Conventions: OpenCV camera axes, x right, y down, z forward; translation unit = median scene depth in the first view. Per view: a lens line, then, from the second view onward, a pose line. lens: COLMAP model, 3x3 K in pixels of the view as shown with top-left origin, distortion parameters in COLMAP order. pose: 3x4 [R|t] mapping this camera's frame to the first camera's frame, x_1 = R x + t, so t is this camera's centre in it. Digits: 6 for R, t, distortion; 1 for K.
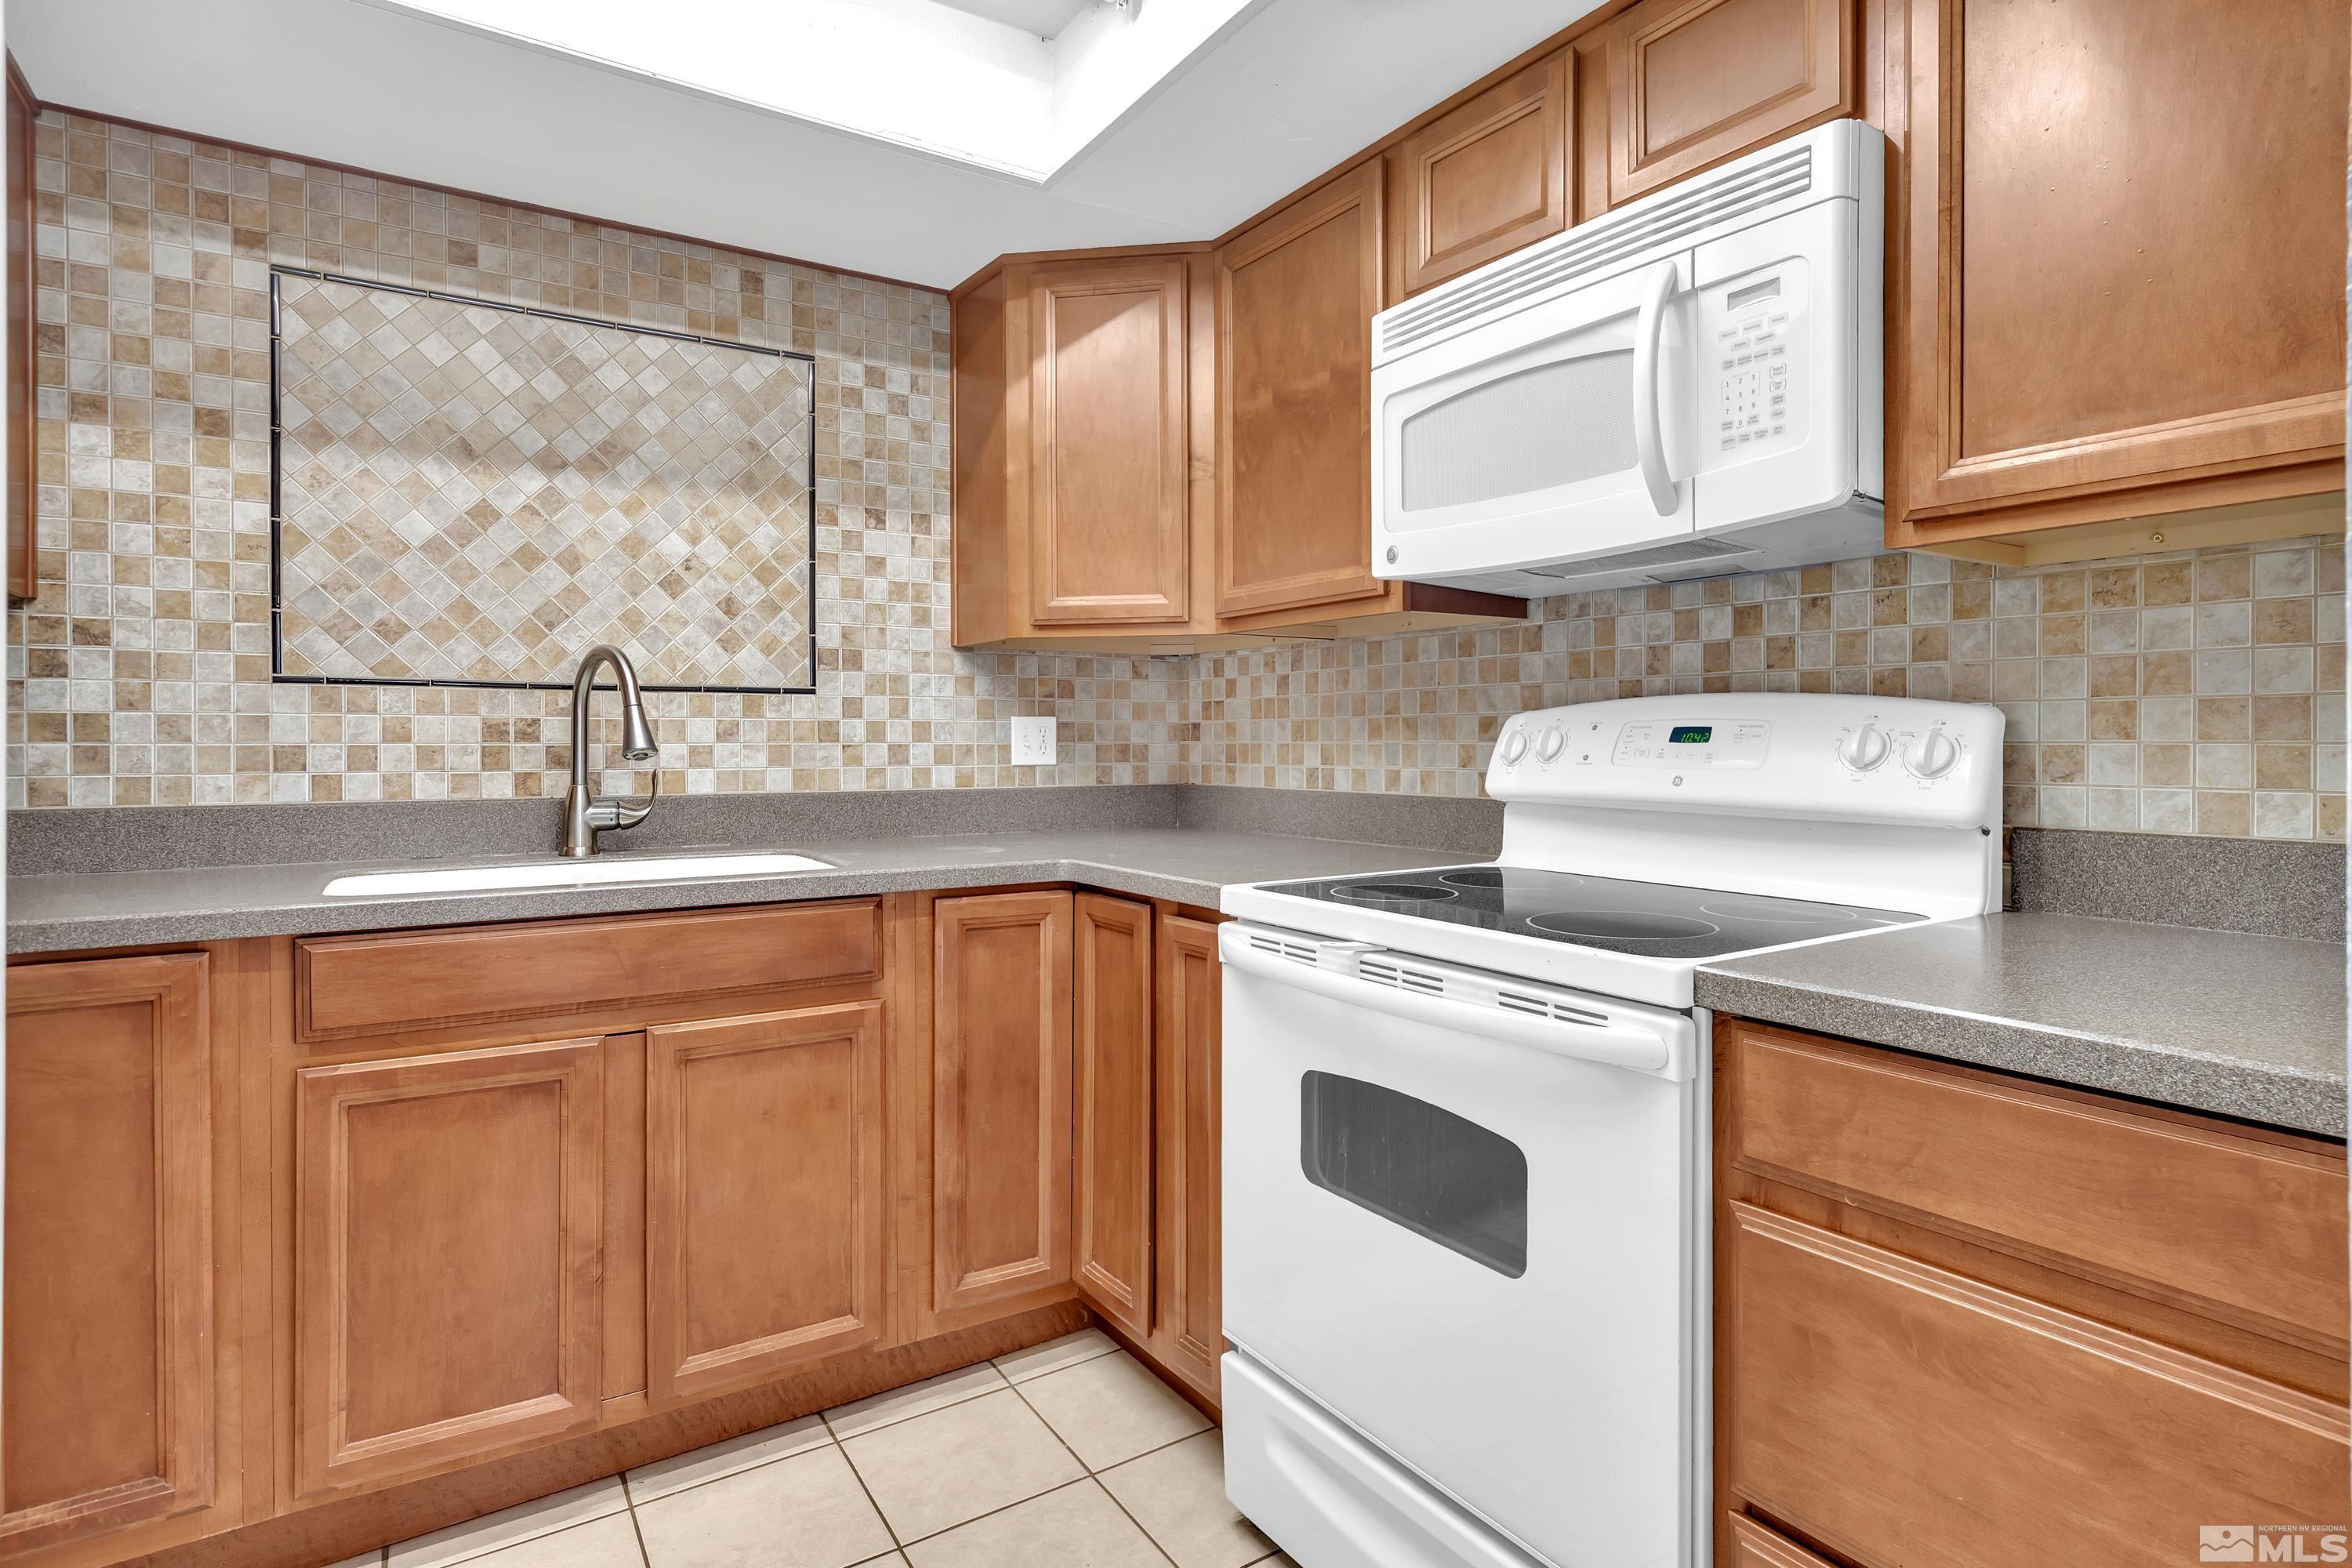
lens RADIAL K [[1223.4, 0, 1187.8], [0, 1223.4, 744.5], [0, 0, 1]] dist [0.002229, 0.000436]
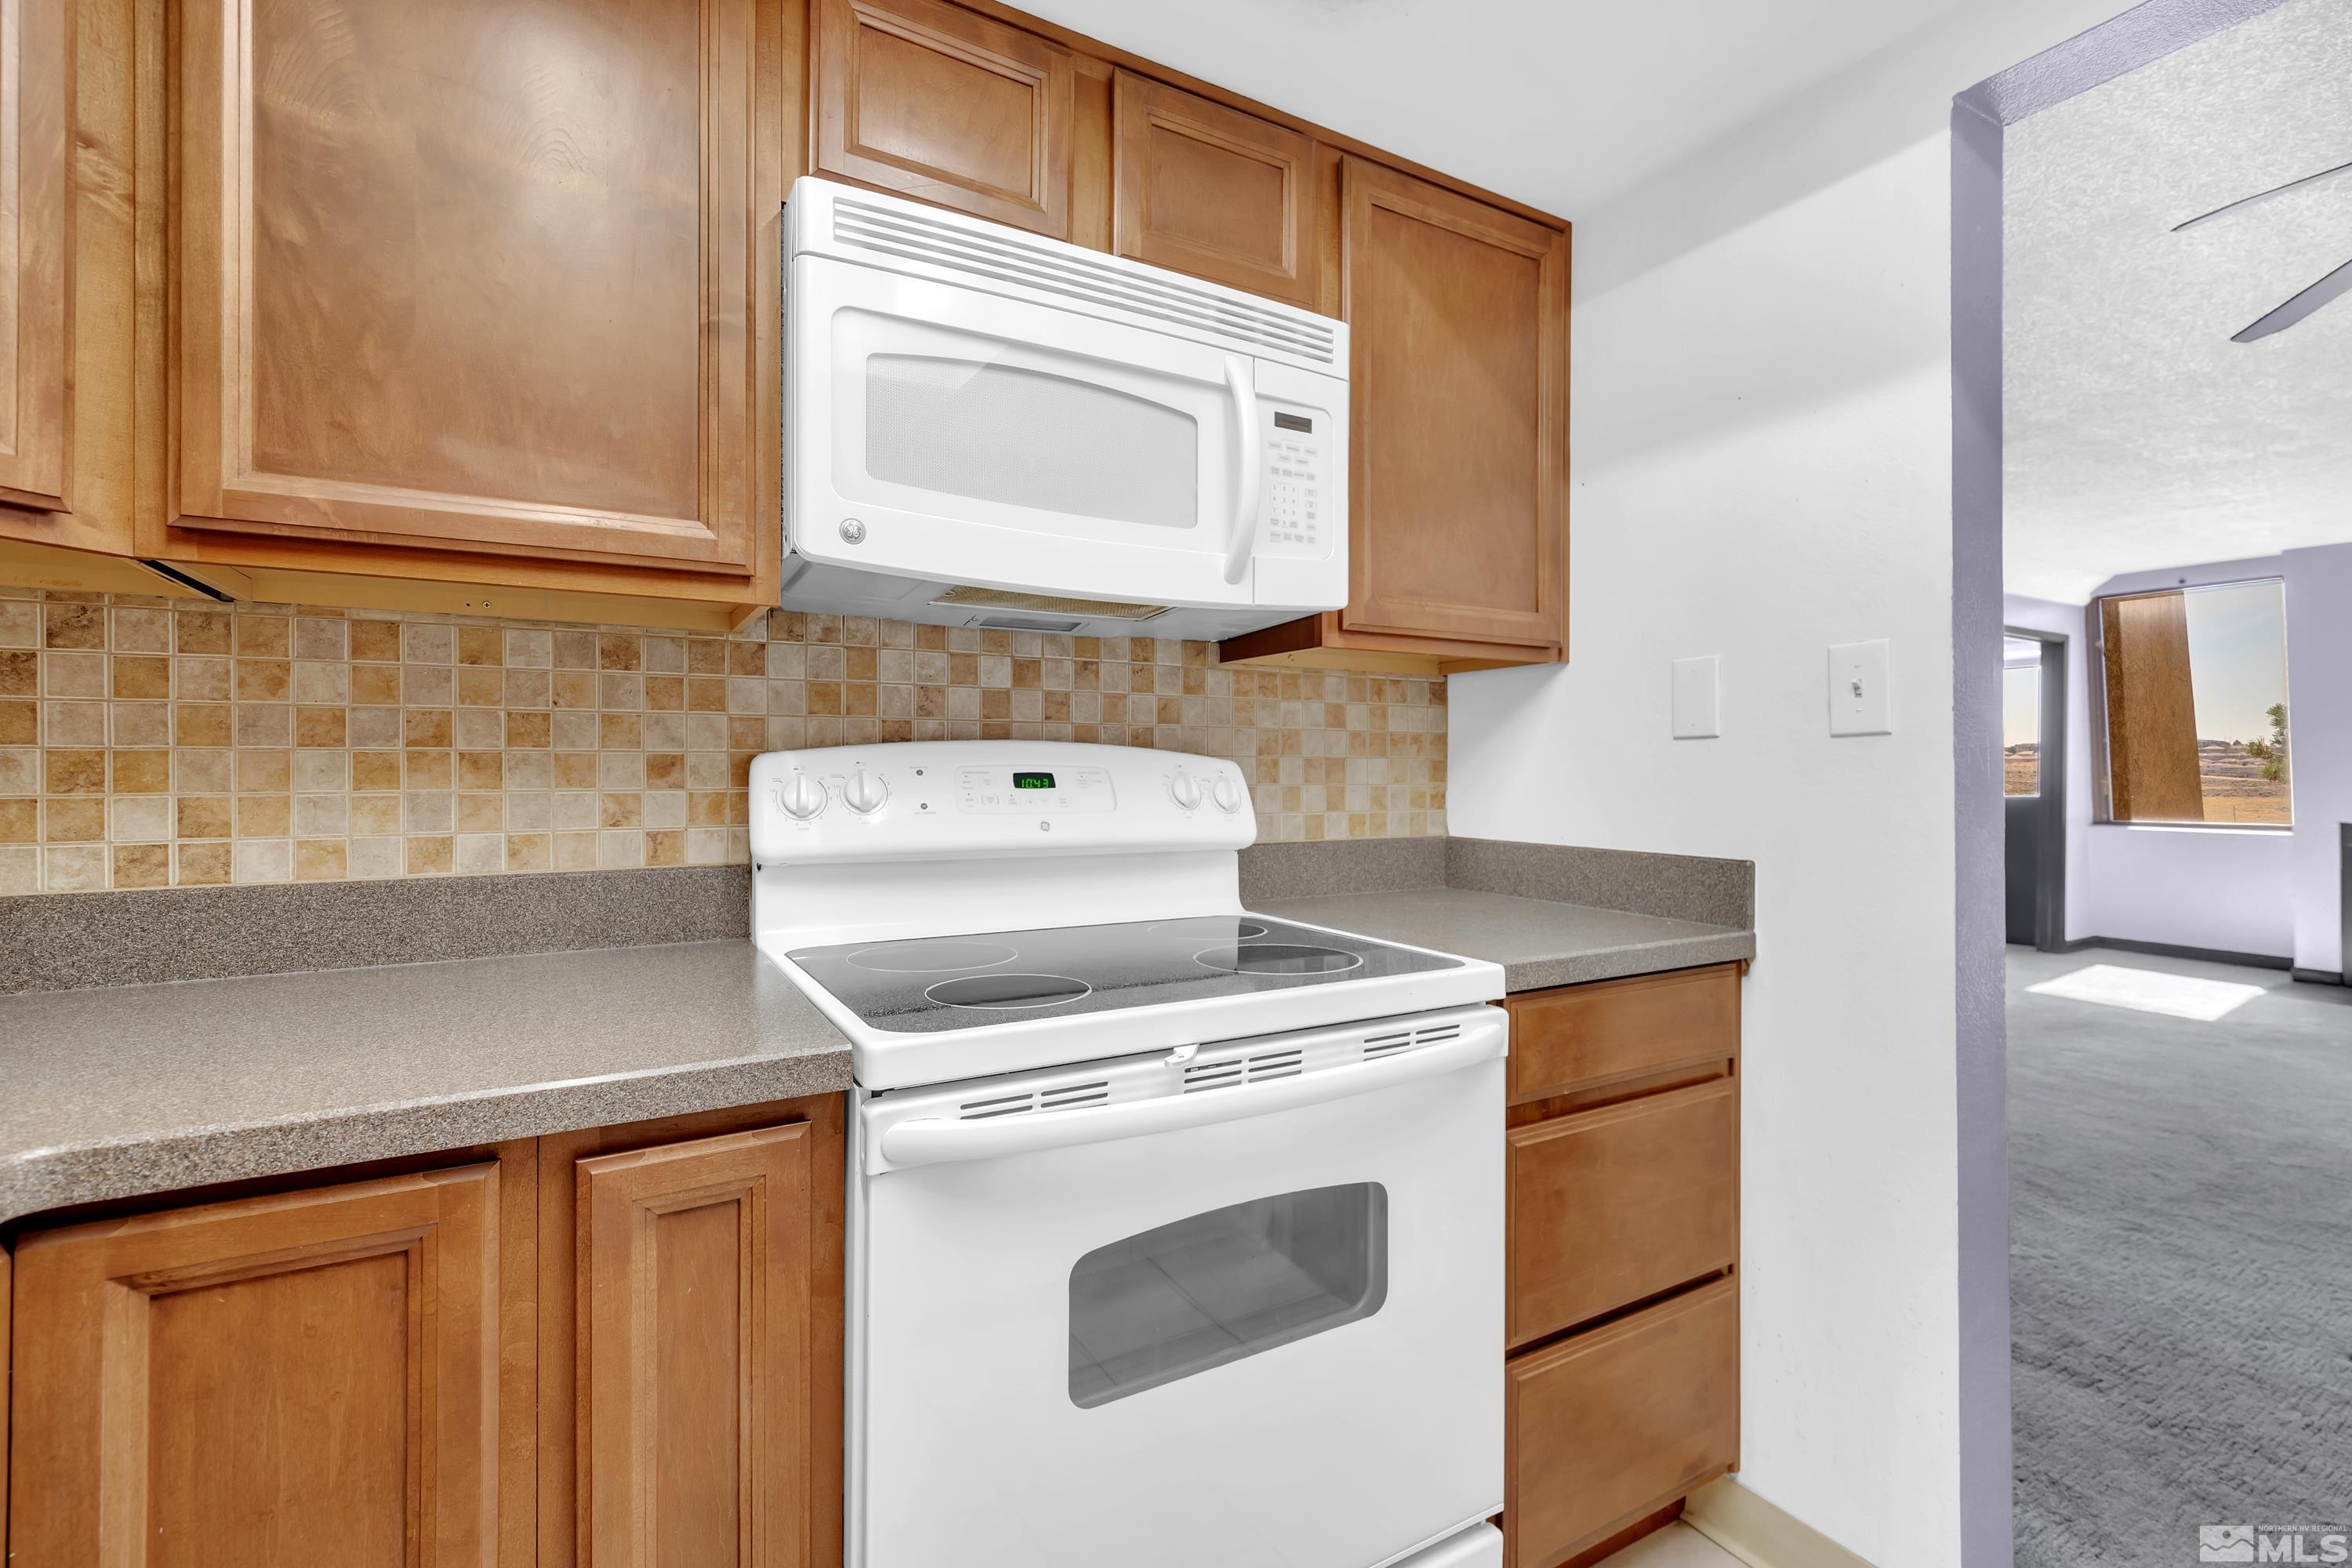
lens RADIAL K [[1066.9, 0, 1183.1], [0, 1066.9, 768.1], [0, 0, 1]] dist [-0.002949, 0.000541]
pose [[0.051934, 0.004101, 0.998642, -0.396493], [0.003262, 0.999986, -0.004276, -0.011795], [-0.998645, 0.003479, 0.051920, 0.690891]]
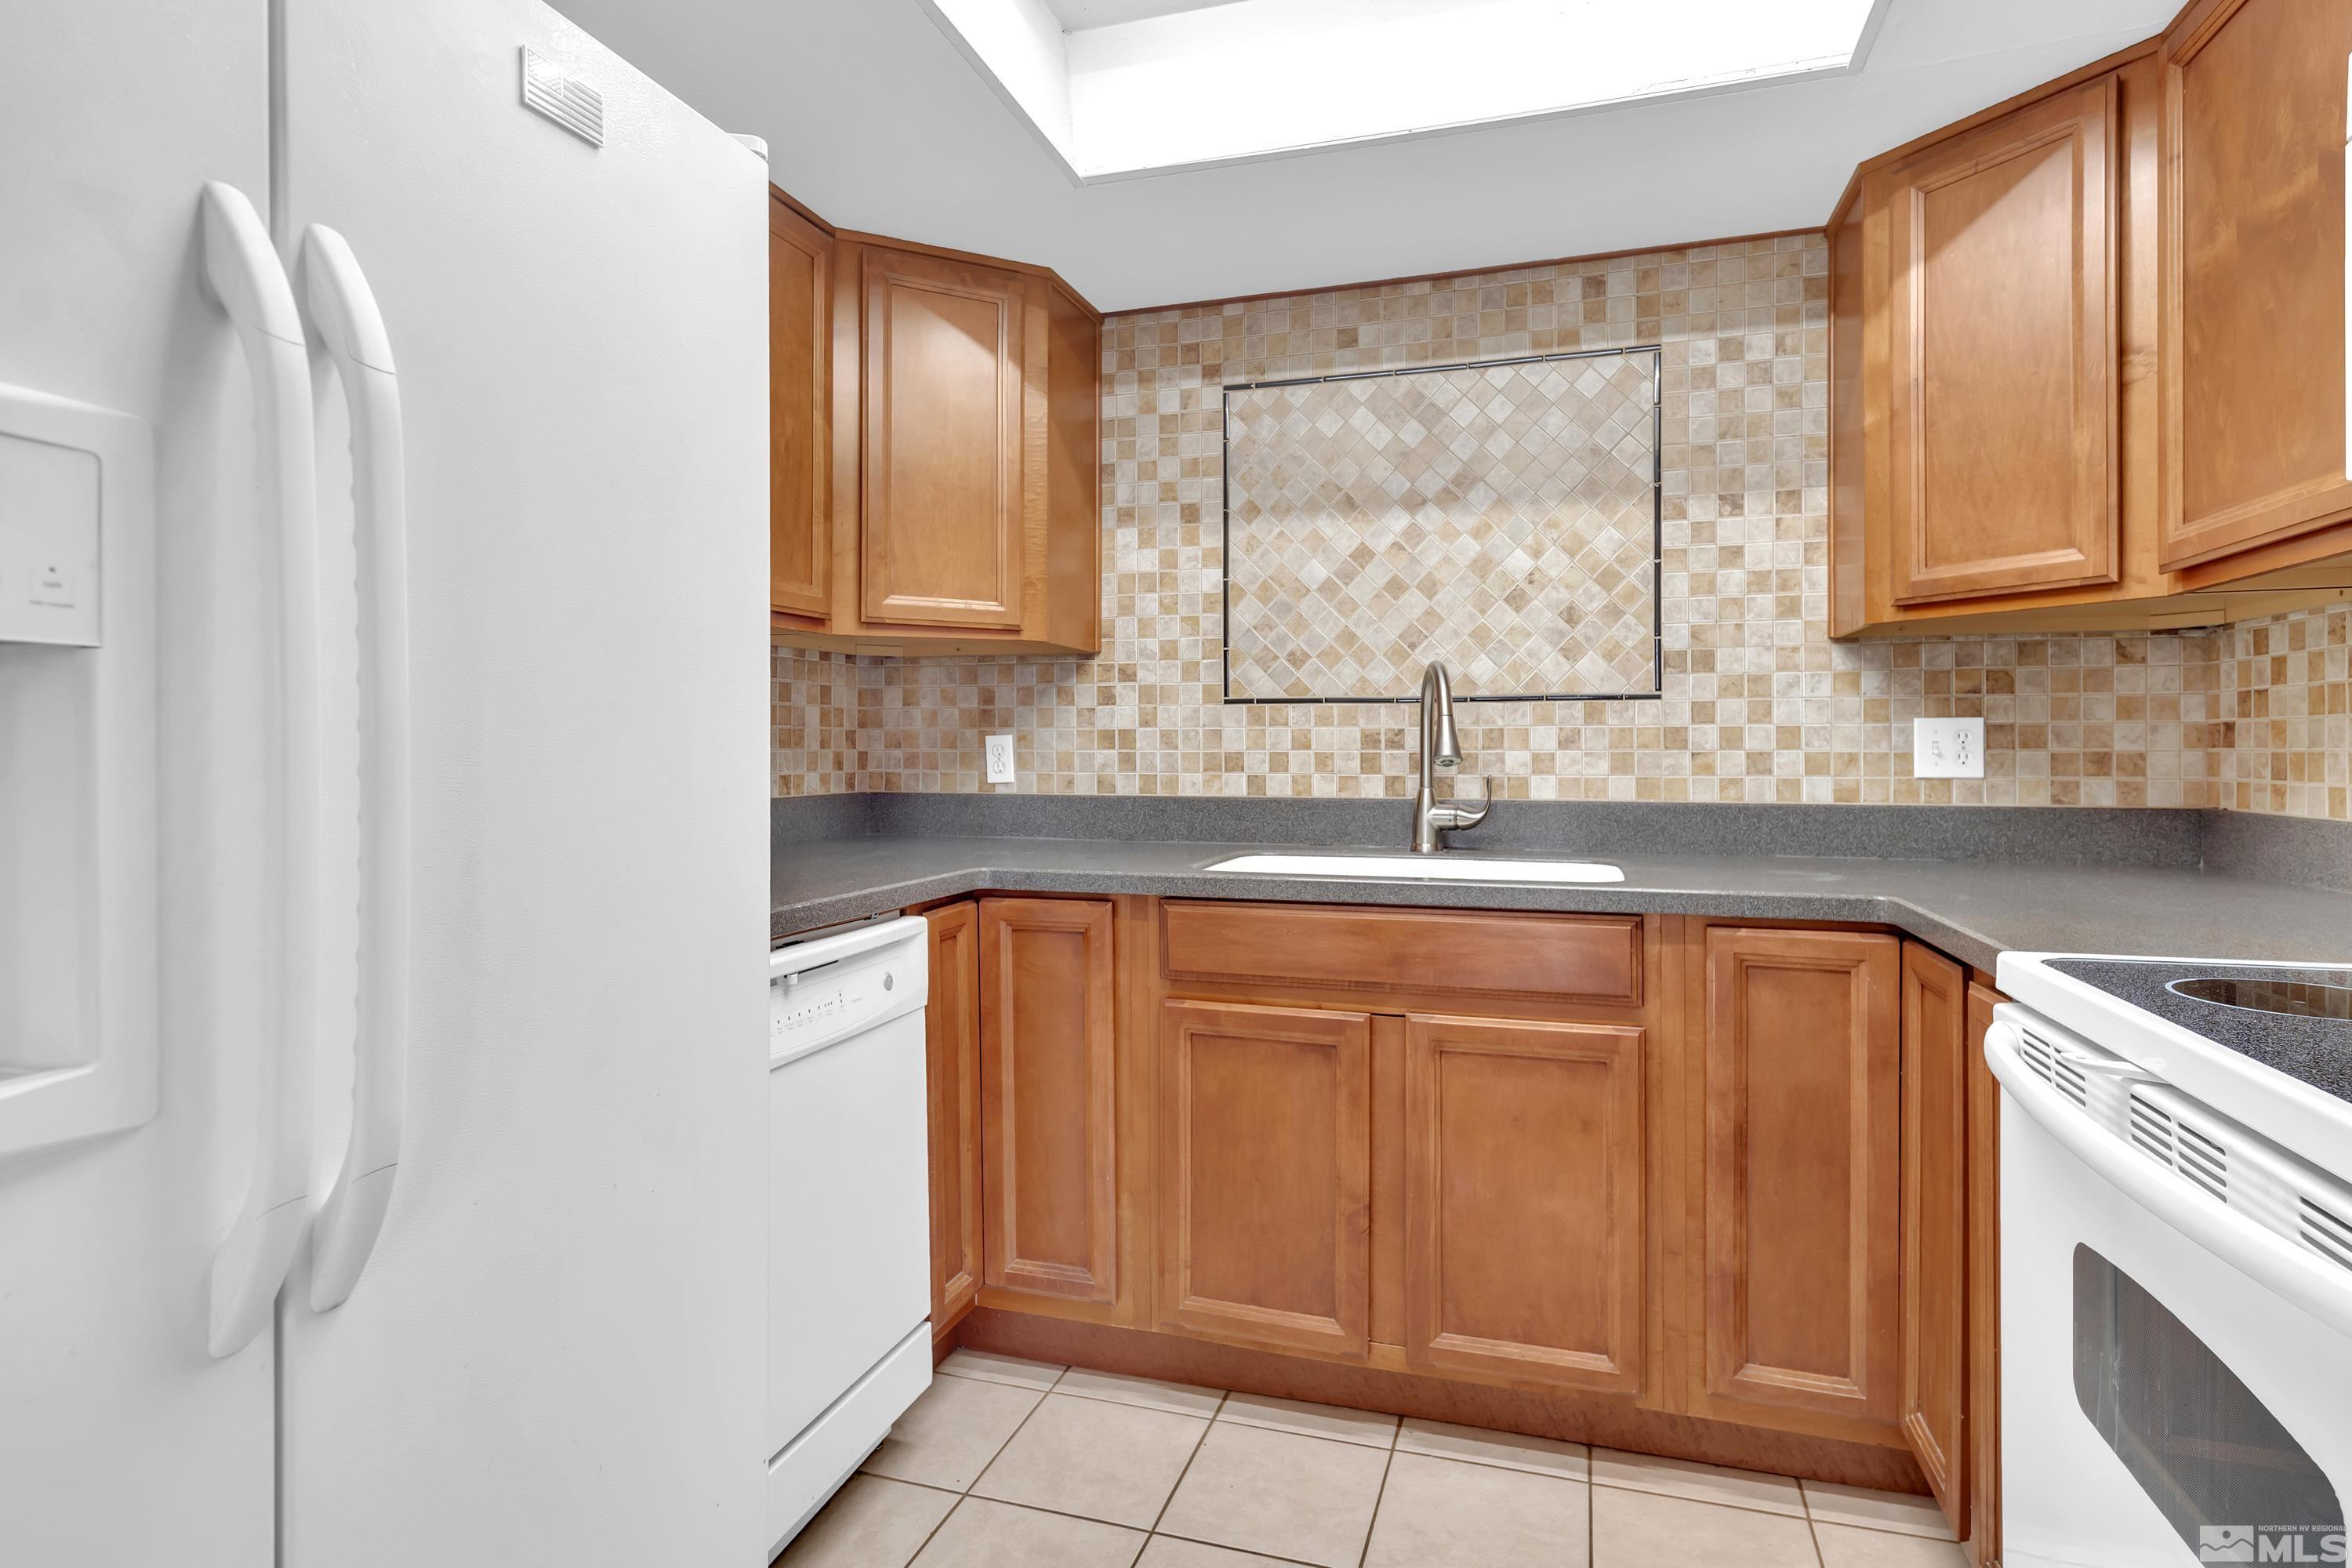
lens RADIAL K [[1188.9, 0, 1204.9], [0, 1188.9, 751.0], [0, 0, 1]] dist [0.002247, 0.001152]
pose [[0.643631, 0.001643, -0.765334, 0.219198], [-0.001143, 0.999999, 0.001186, -0.001692], [0.765335, 0.000111, 0.643632, 0.165017]]
